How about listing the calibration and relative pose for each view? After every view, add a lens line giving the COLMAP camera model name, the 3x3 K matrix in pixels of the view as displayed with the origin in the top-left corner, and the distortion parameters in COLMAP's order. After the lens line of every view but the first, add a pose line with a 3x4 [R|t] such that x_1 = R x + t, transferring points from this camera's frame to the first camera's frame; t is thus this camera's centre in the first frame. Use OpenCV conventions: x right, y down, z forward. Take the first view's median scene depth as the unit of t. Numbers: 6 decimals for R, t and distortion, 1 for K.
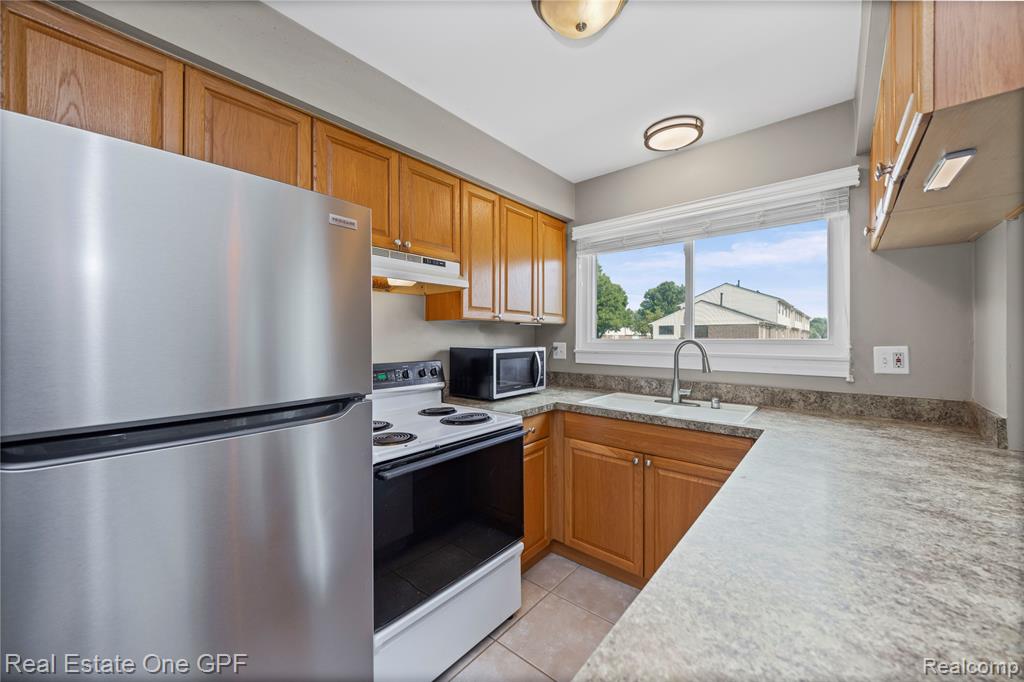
lens RADIAL K [[382.9, 0, 509.6], [0, 382.9, 335.6], [0, 0, 1]] dist [-0.002410, -0.000341]
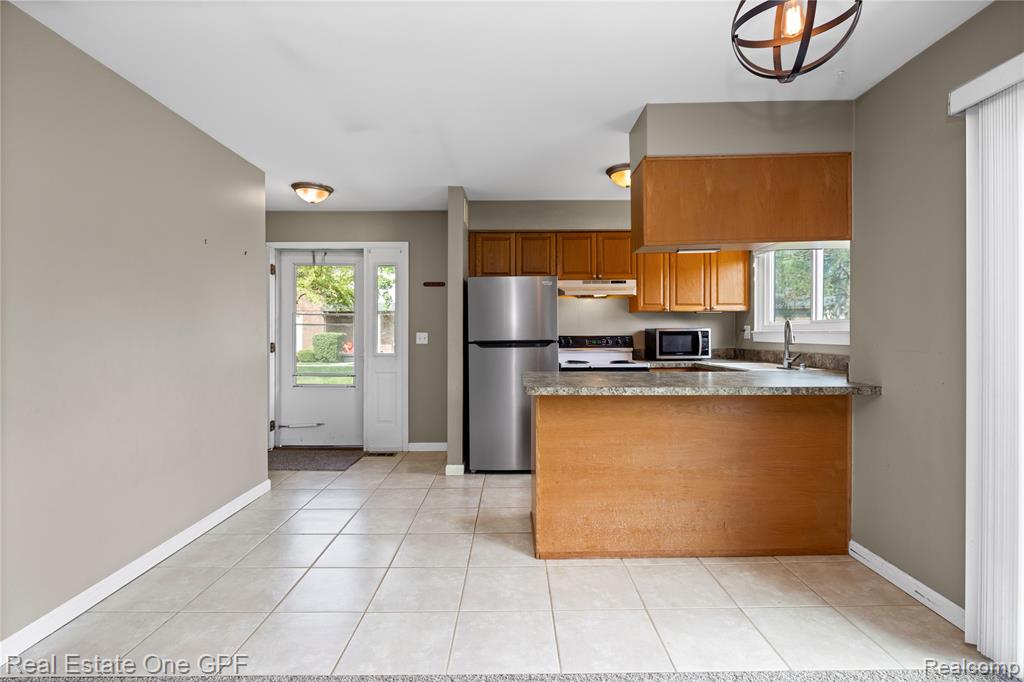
lens RADIAL K [[483.5, 0, 512.1], [0, 483.5, 331.1], [0, 0, 1]] dist [0.001605, -0.000667]
pose [[0.645194, -0.007248, -0.763985, 1.177592], [0.008227, 0.999963, -0.002539, 0.046565], [0.763975, -0.004647, 0.645229, -0.856020]]
